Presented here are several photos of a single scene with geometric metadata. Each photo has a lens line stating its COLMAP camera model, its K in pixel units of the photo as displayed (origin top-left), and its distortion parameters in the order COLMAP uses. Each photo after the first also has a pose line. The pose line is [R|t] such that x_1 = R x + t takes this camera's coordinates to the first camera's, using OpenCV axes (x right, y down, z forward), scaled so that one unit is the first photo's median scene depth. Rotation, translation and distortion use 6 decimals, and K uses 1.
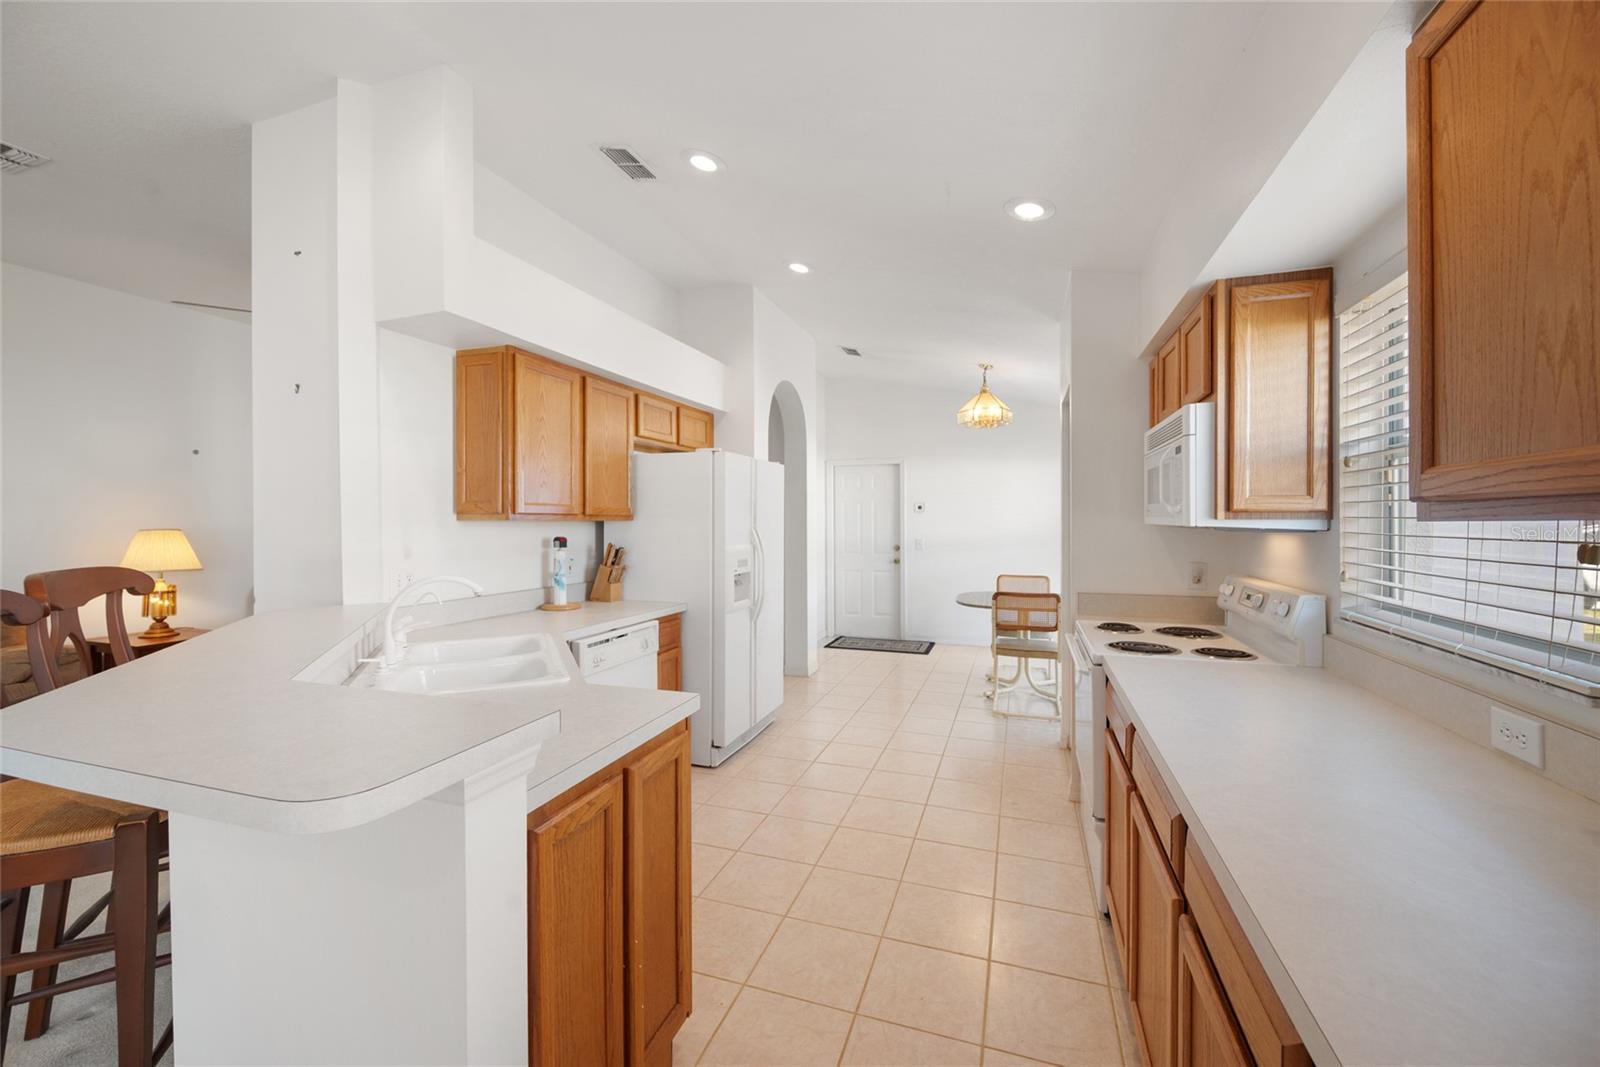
lens RADIAL K [[634.3, 0, 804.7], [0, 634.3, 521.9], [0, 0, 1]] dist [-0.001589, -0.000385]
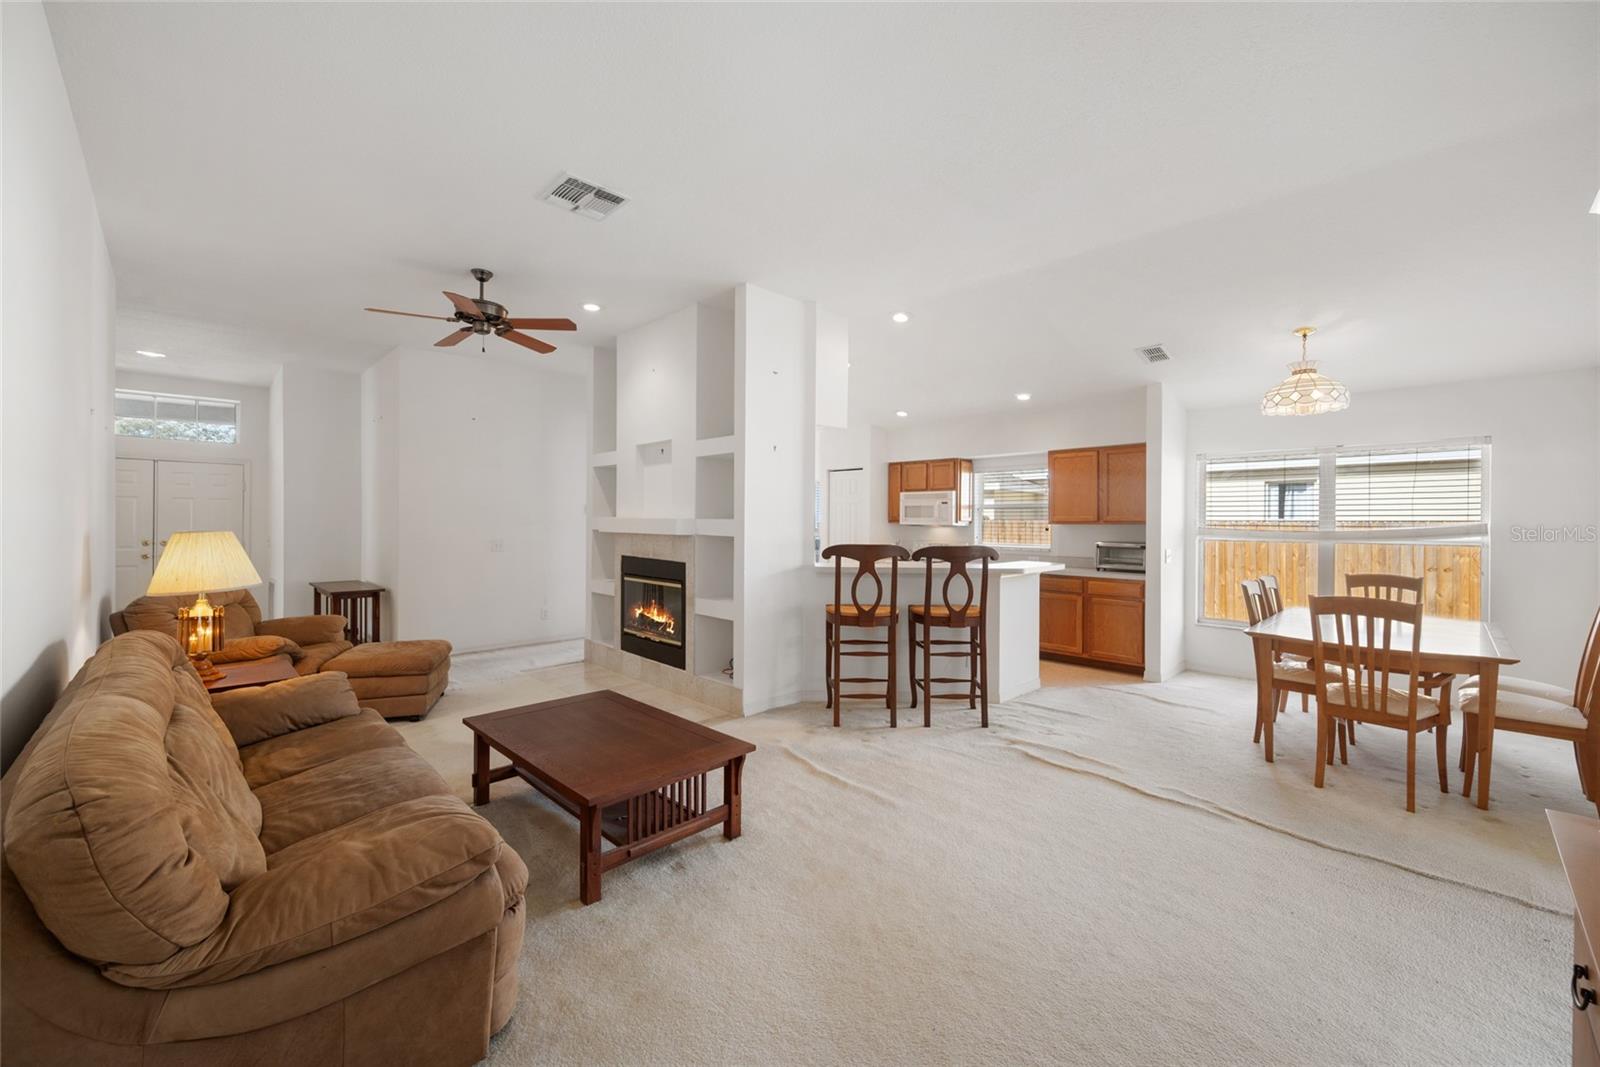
lens RADIAL K [[634.3, 0, 806.8], [0, 634.3, 520.1], [0, 0, 1]] dist [-0.001589, -0.000385]
pose [[0.439817, 0.005862, 0.898068, -2.008613], [-0.004539, 0.999980, -0.004304, -0.001214], [-0.898076, -0.002184, 0.439835, 0.111327]]
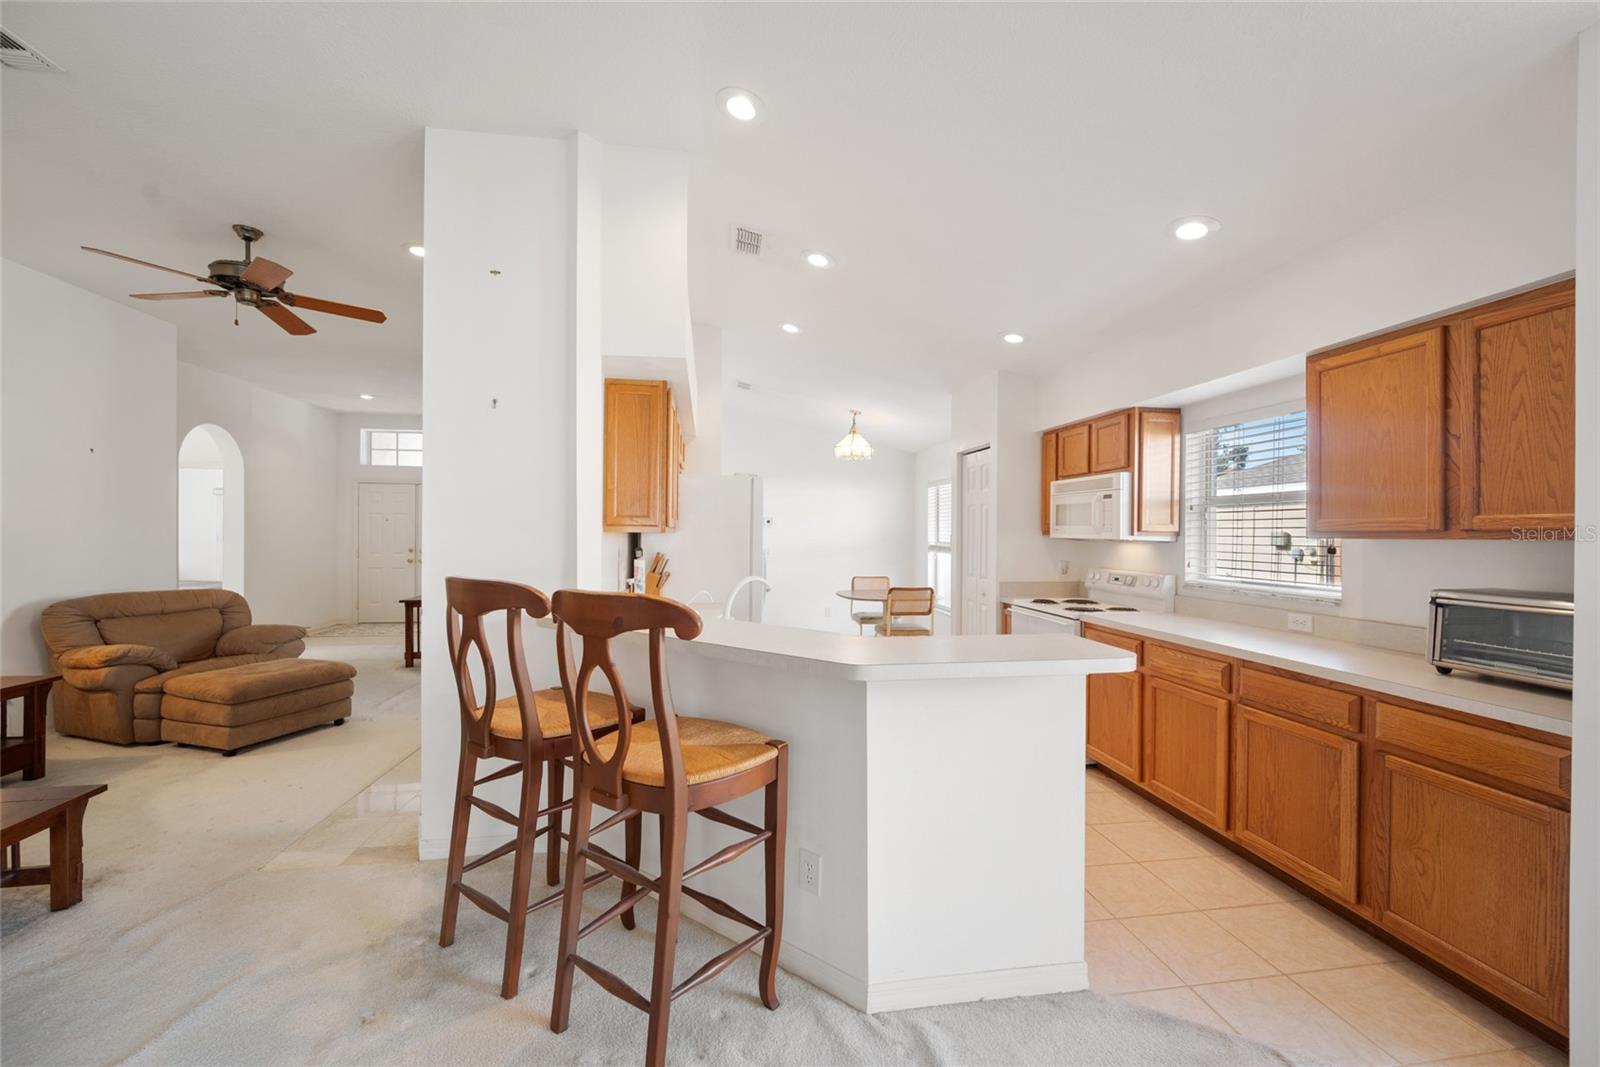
lens RADIAL K [[634.3, 0, 801.0], [0, 634.3, 532.5], [0, 0, 1]] dist [-0.001589, -0.000385]
pose [[0.884638, 0.007506, 0.466218, -0.709695], [-0.006878, 0.999972, -0.003049, -0.000922], [-0.466227, -0.000509, 0.884665, -0.122574]]
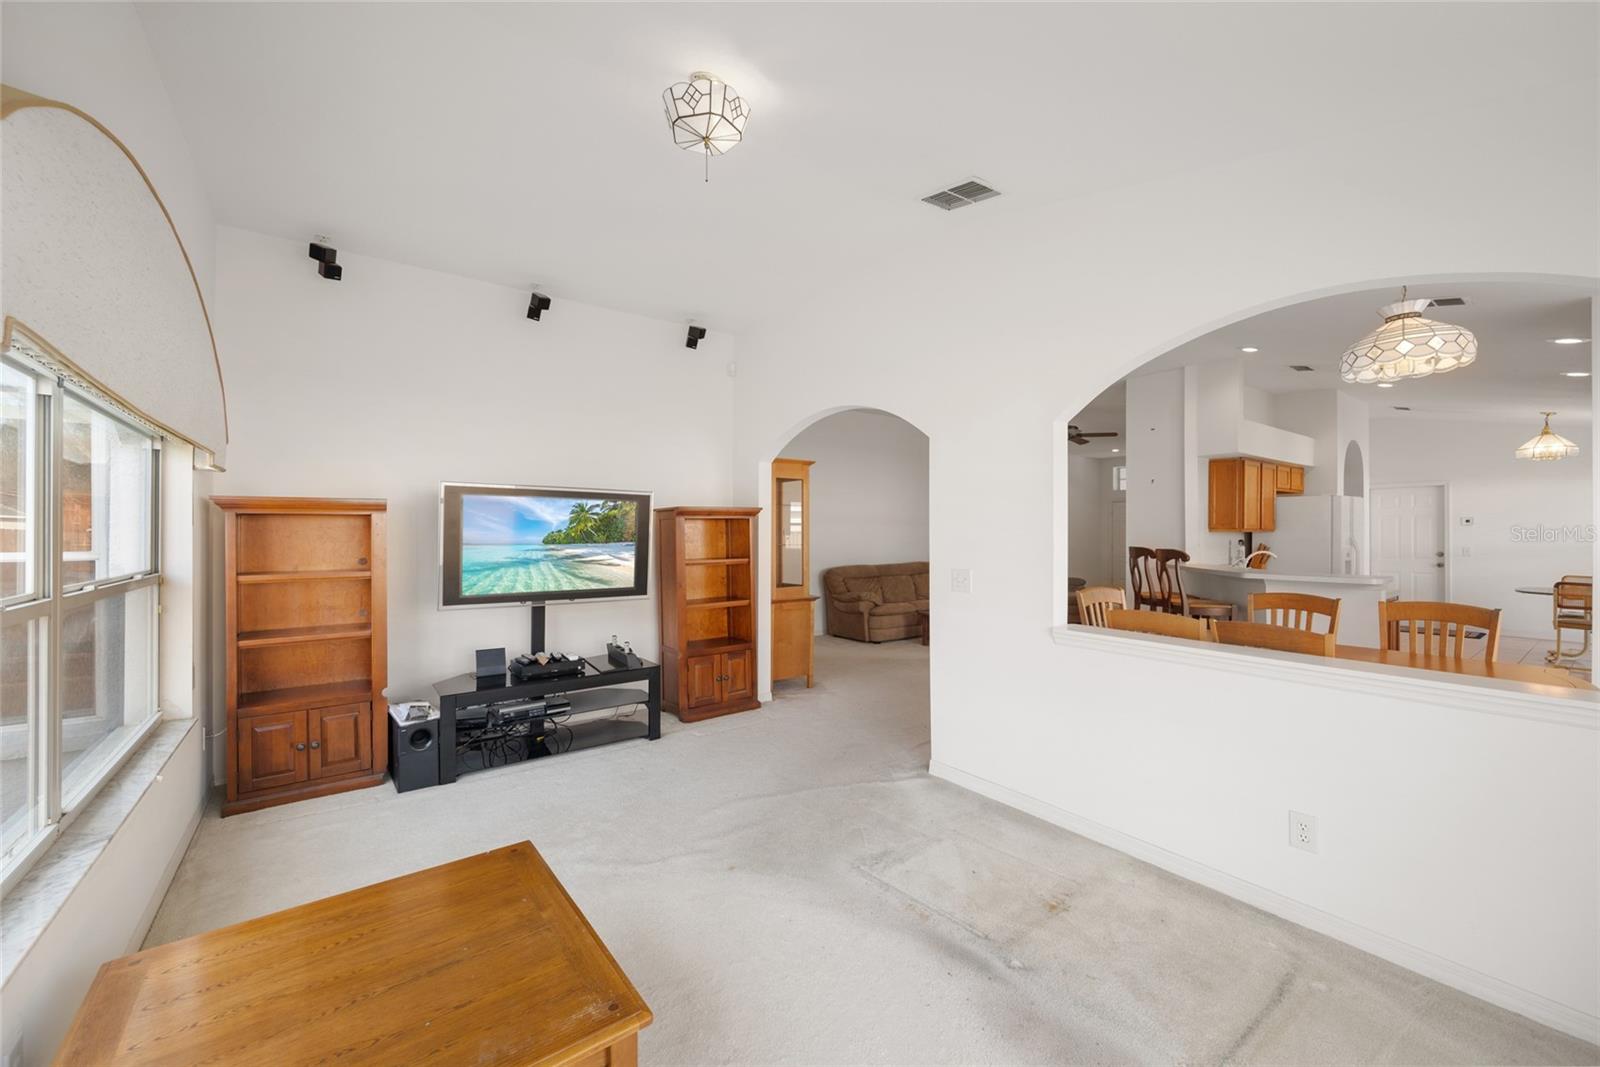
lens RADIAL K [[634.3, 0, 797.7], [0, 634.3, 533.1], [0, 0, 1]] dist [-0.001589, -0.000385]
pose [[0.827510, 0.002095, -0.561448, -0.462002], [-0.001952, 0.999998, 0.000854, 0.004028], [0.561448, 0.000389, 0.827512, -1.667831]]
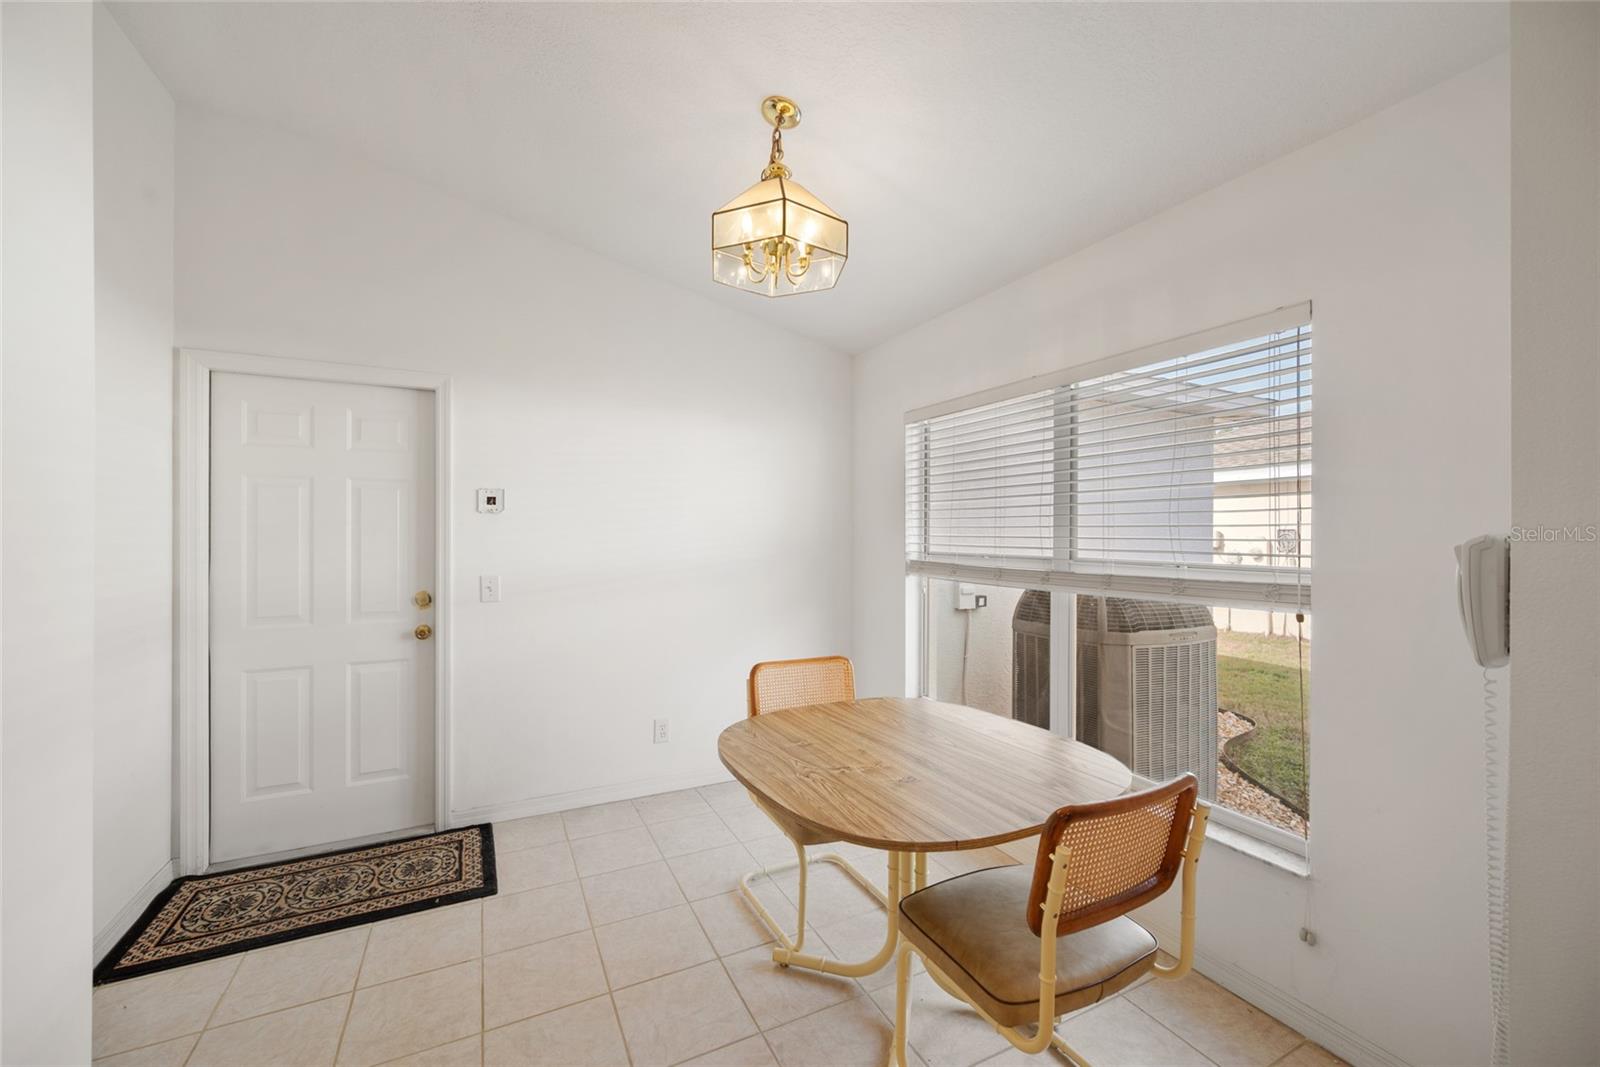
lens RADIAL K [[634.3, 0, 802.5], [0, 634.3, 535.0], [0, 0, 1]] dist [-0.001589, -0.000385]
pose [[0.692422, 0.005878, 0.721469, 0.053204], [-0.008888, 0.999960, 0.000384, -0.004582], [-0.721438, -0.006678, 0.692447, 1.317374]]
